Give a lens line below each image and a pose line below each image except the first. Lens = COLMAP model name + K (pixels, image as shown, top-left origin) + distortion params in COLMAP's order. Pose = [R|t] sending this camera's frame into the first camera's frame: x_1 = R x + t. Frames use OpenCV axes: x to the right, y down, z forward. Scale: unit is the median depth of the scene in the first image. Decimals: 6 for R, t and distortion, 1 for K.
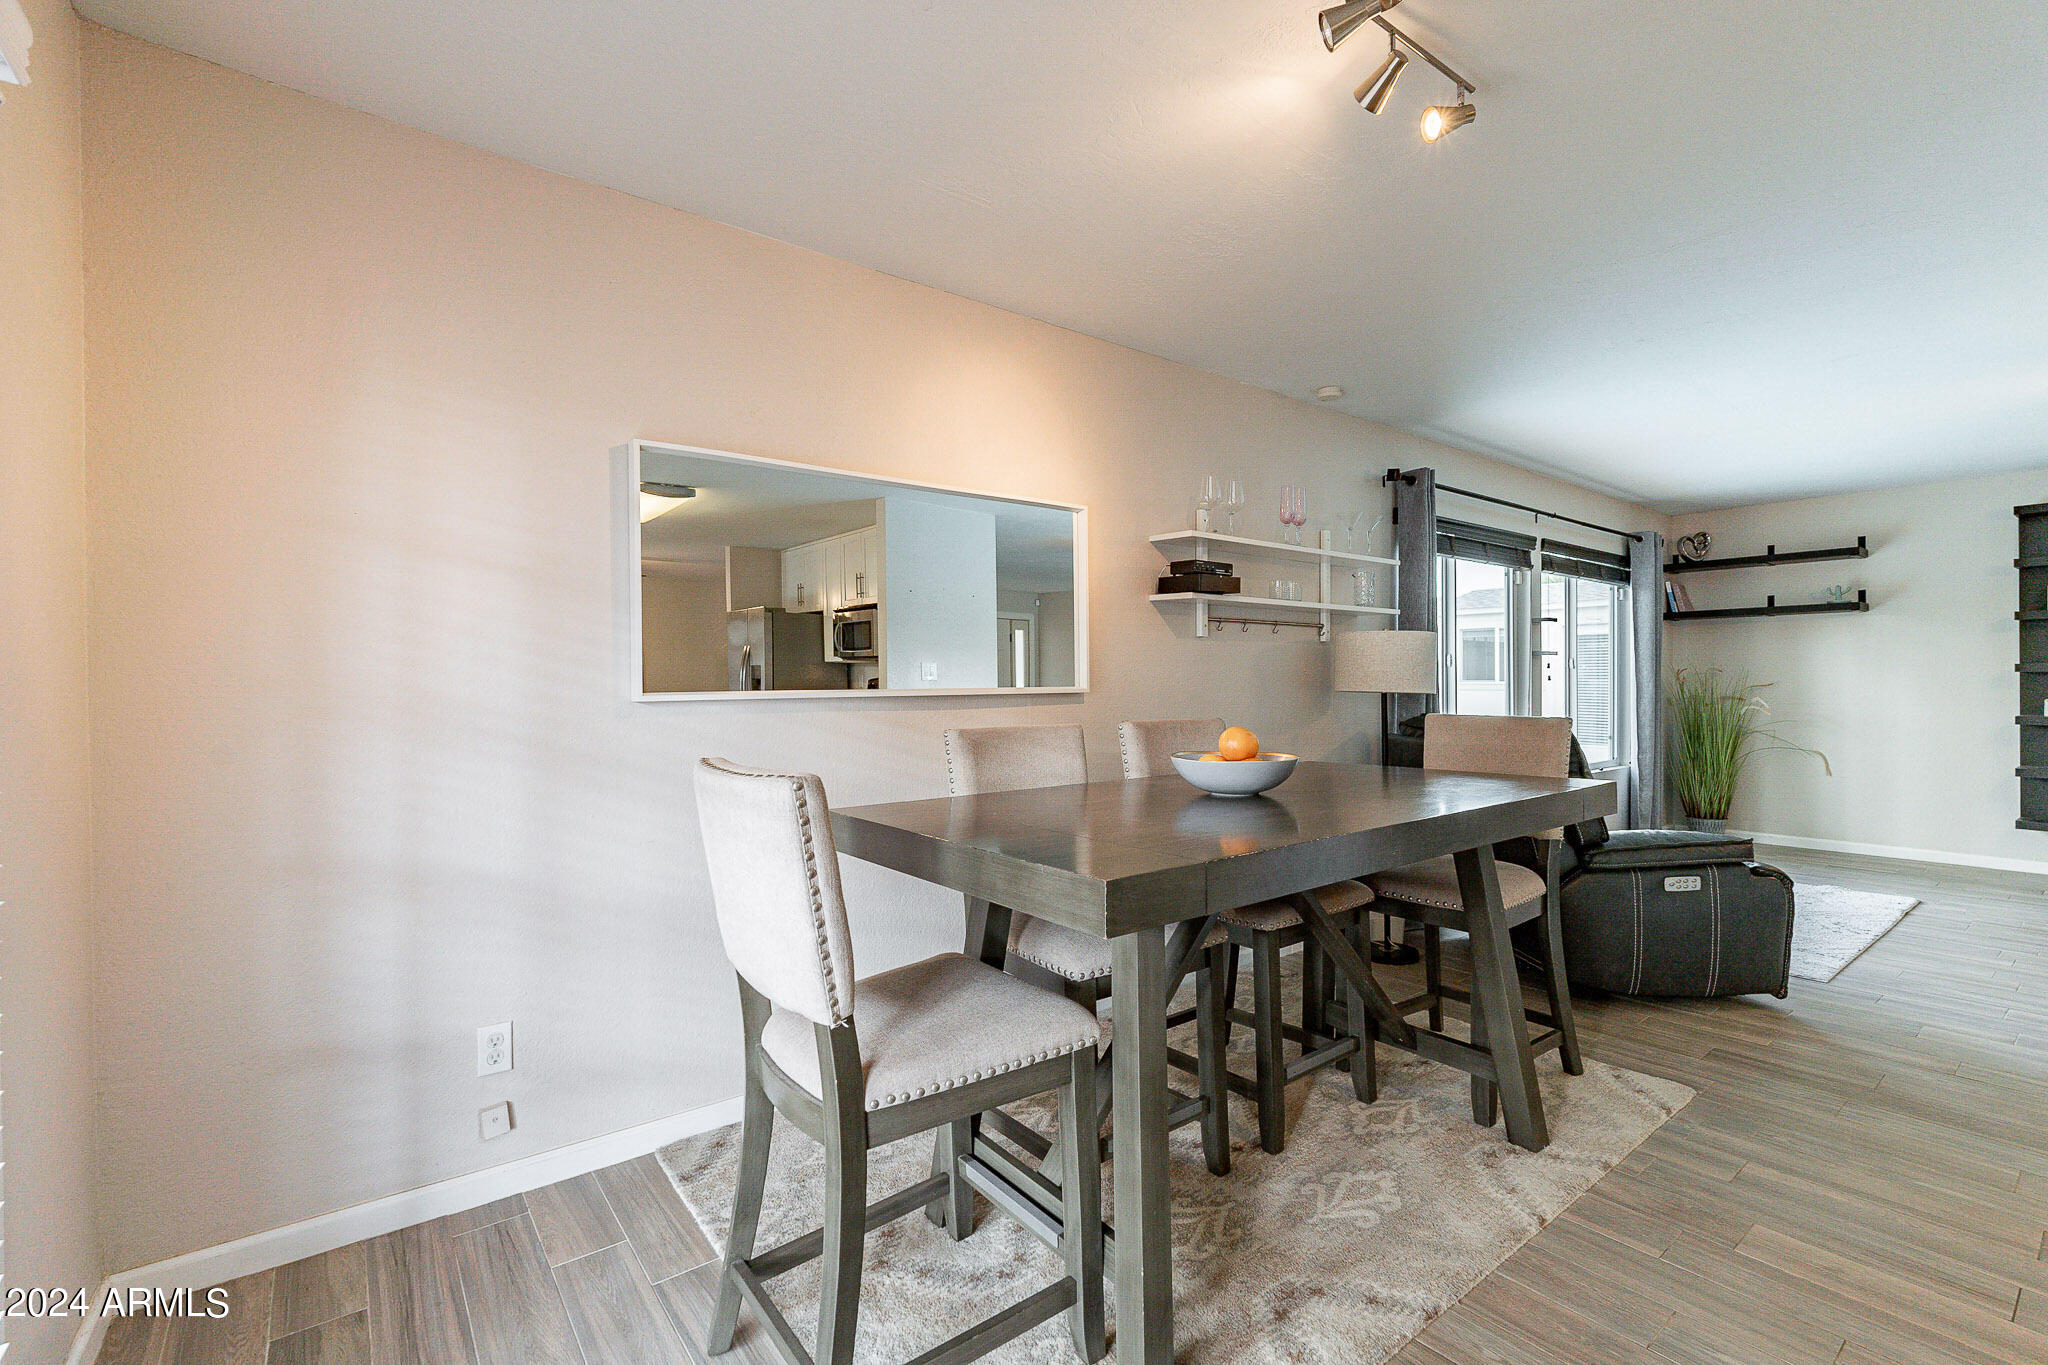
lens RADIAL K [[900.2, 0, 1025.4], [0, 900.2, 683.8], [0, 0, 1]] dist [0.003398, -0.001065]
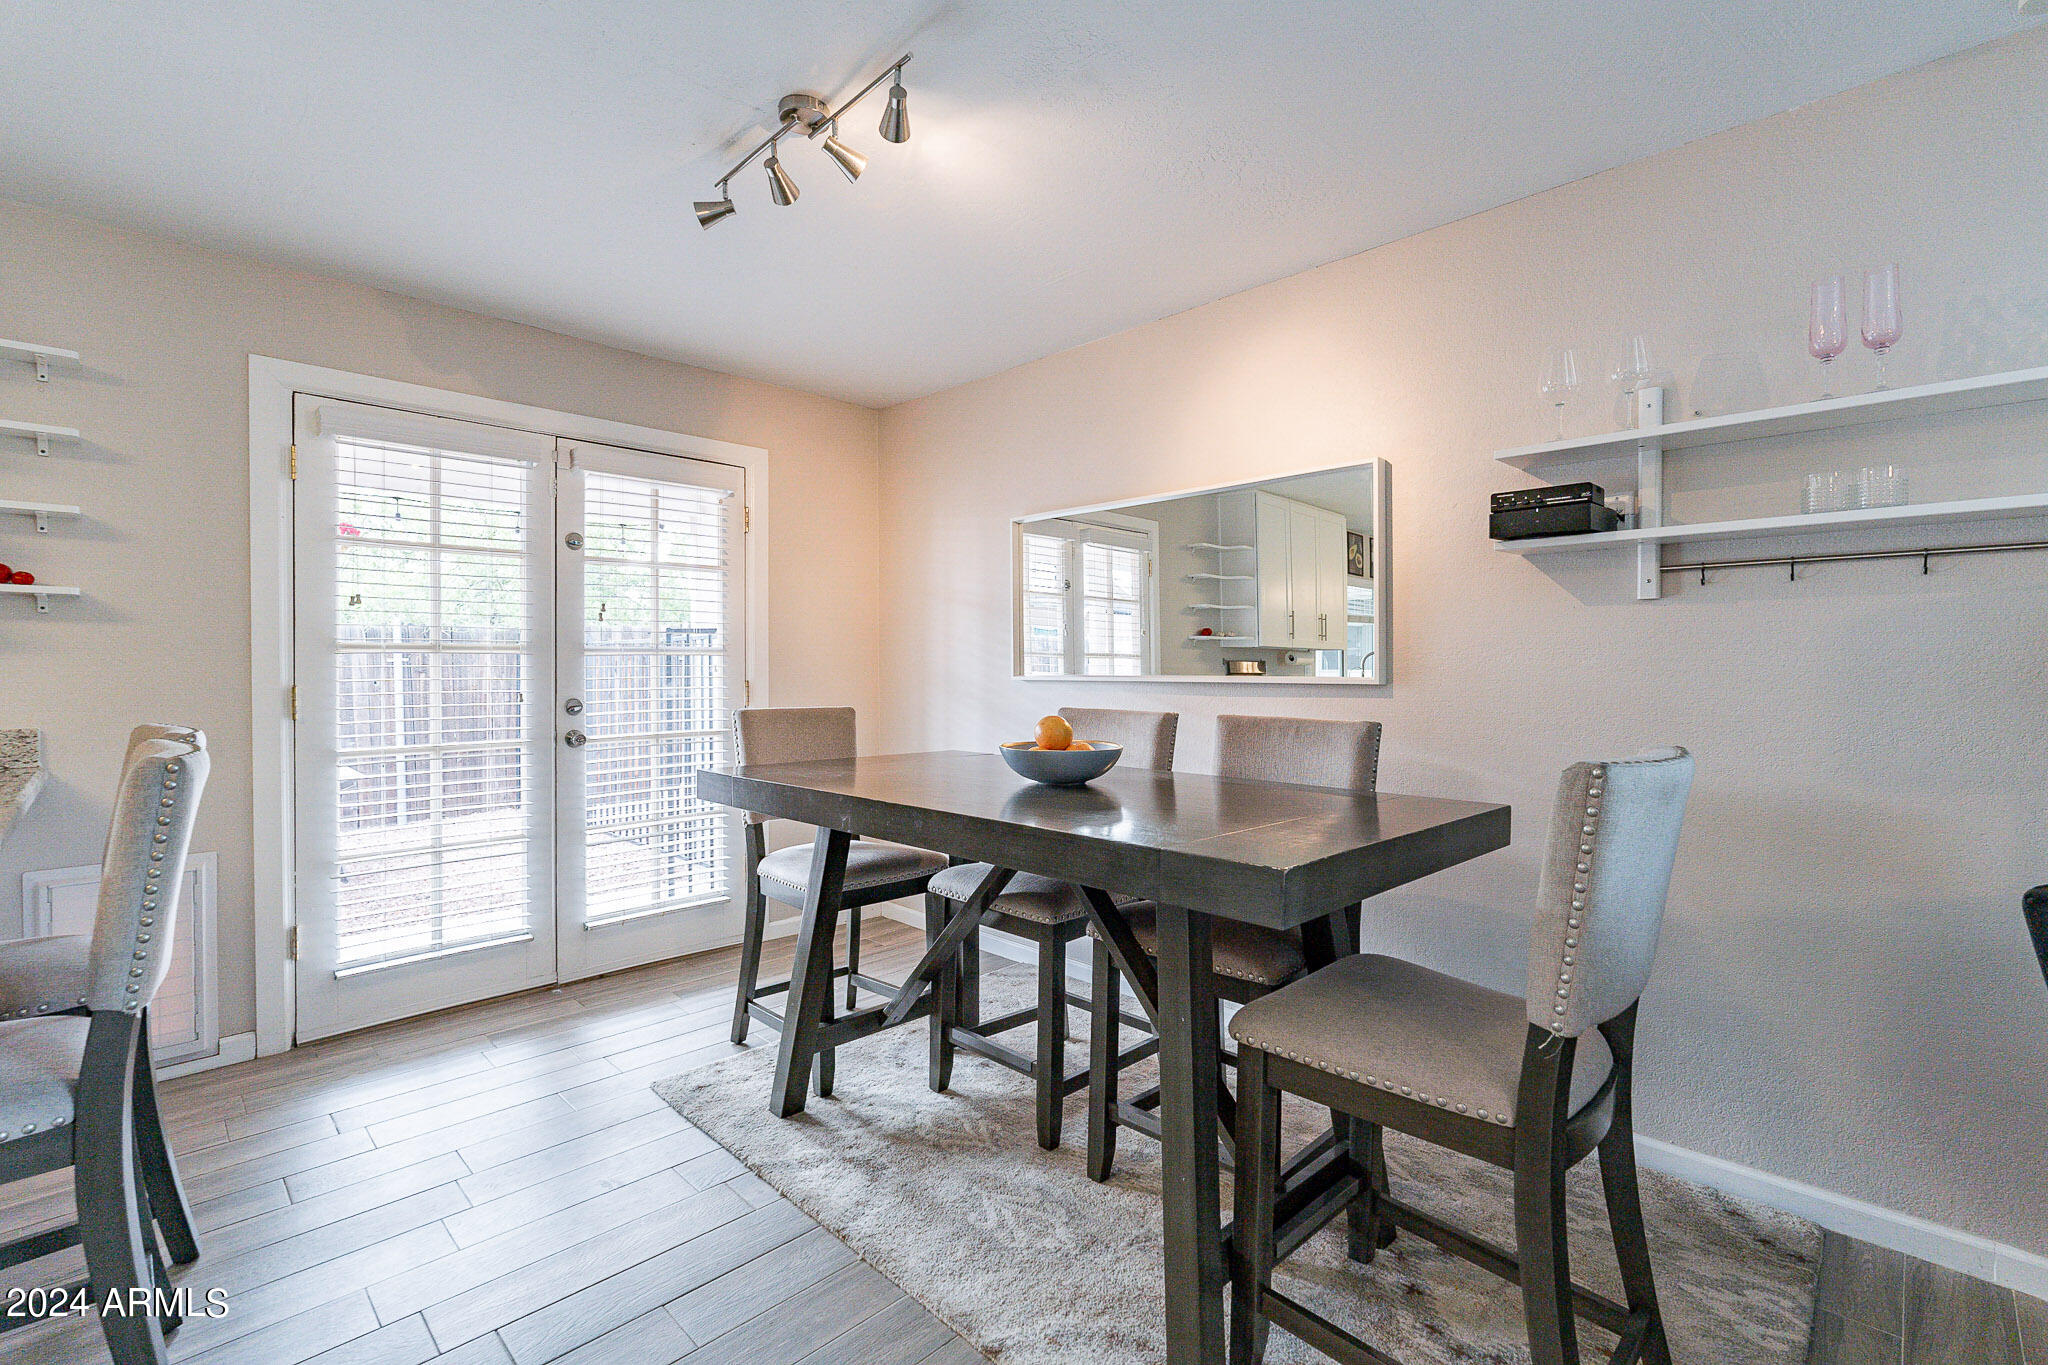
lens RADIAL K [[900.2, 0, 1028.6], [0, 900.2, 679.0], [0, 0, 1]] dist [0.003398, -0.001065]
pose [[0.128626, 0.023086, -0.991424, 0.938277], [-0.004902, 0.999732, 0.022643, -0.013506], [0.991681, 0.001948, 0.128704, 0.643380]]
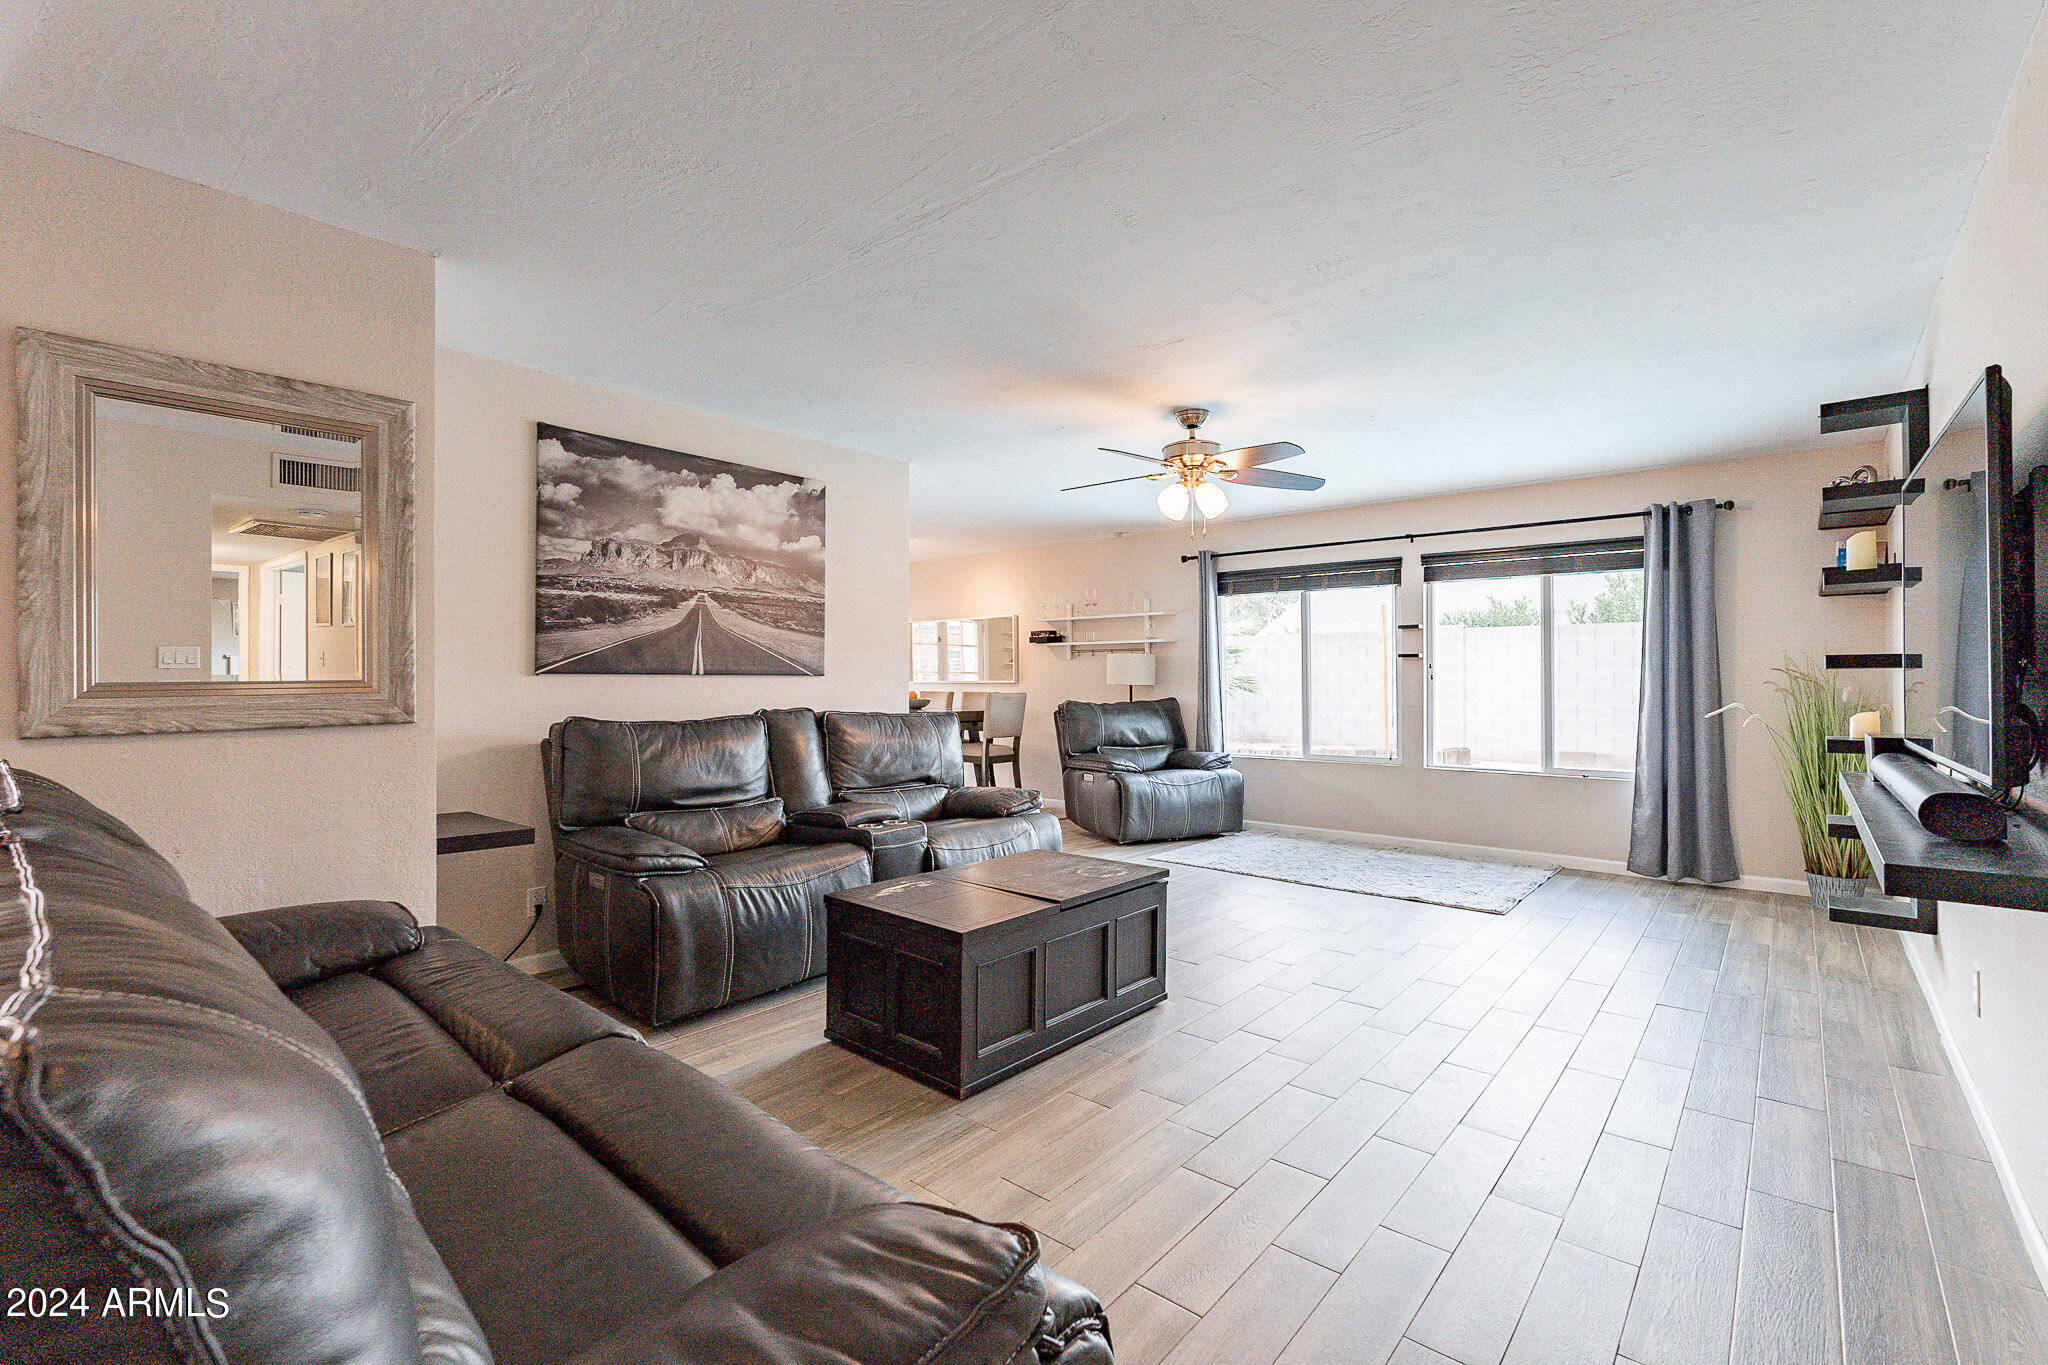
lens RADIAL K [[900.2, 0, 1025.5], [0, 900.2, 681.7], [0, 0, 1]] dist [0.003398, -0.001065]
pose [[0.209137, 0.011499, -0.977819, 3.084889], [-0.006678, 0.999924, 0.010330, -0.024854], [0.977864, 0.004369, 0.209198, 0.506962]]
